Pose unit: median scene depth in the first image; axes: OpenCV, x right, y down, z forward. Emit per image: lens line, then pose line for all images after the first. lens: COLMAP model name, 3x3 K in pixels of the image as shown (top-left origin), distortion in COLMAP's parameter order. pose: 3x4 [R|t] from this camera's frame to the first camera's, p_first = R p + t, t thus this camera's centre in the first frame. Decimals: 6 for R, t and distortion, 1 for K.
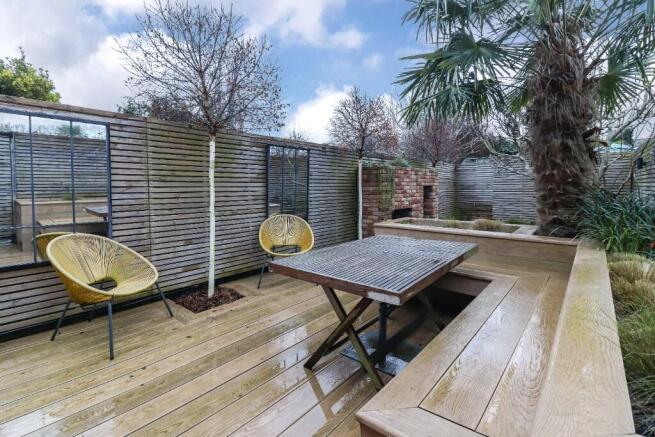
lens RADIAL K [[305.6, 0, 328.4], [0, 305.6, 214.5], [0, 0, 1]] dist [0.003824, -0.003644]
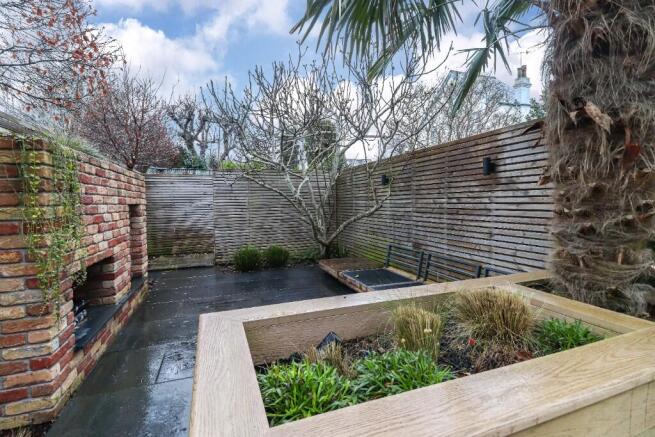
lens RADIAL K [[305.6, 0, 328.2], [0, 305.6, 214.7], [0, 0, 1]] dist [0.003824, -0.003644]
pose [[0.492737, -0.034323, 0.869501, 0.050382], [0.089389, 0.995932, -0.011342, -0.053500], [-0.865575, 0.083312, 0.493801, 0.589223]]
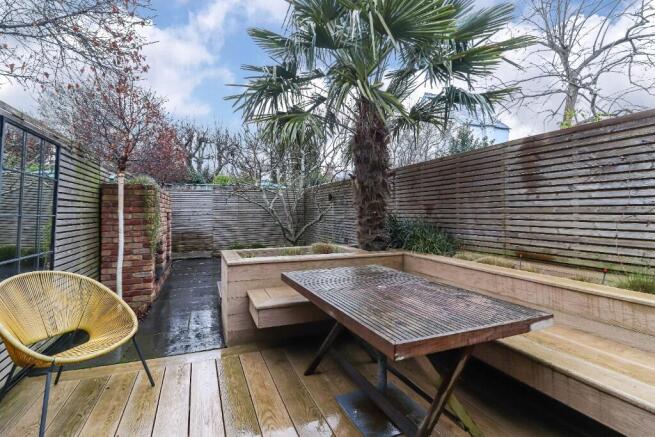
lens RADIAL K [[305.6, 0, 325.9], [0, 305.6, 213.2], [0, 0, 1]] dist [0.003824, -0.003644]
pose [[0.472804, 0.000348, 0.881167, -0.259653], [0.083770, 0.995453, -0.045342, -0.023057], [-0.877176, 0.095253, 0.470625, 0.288168]]
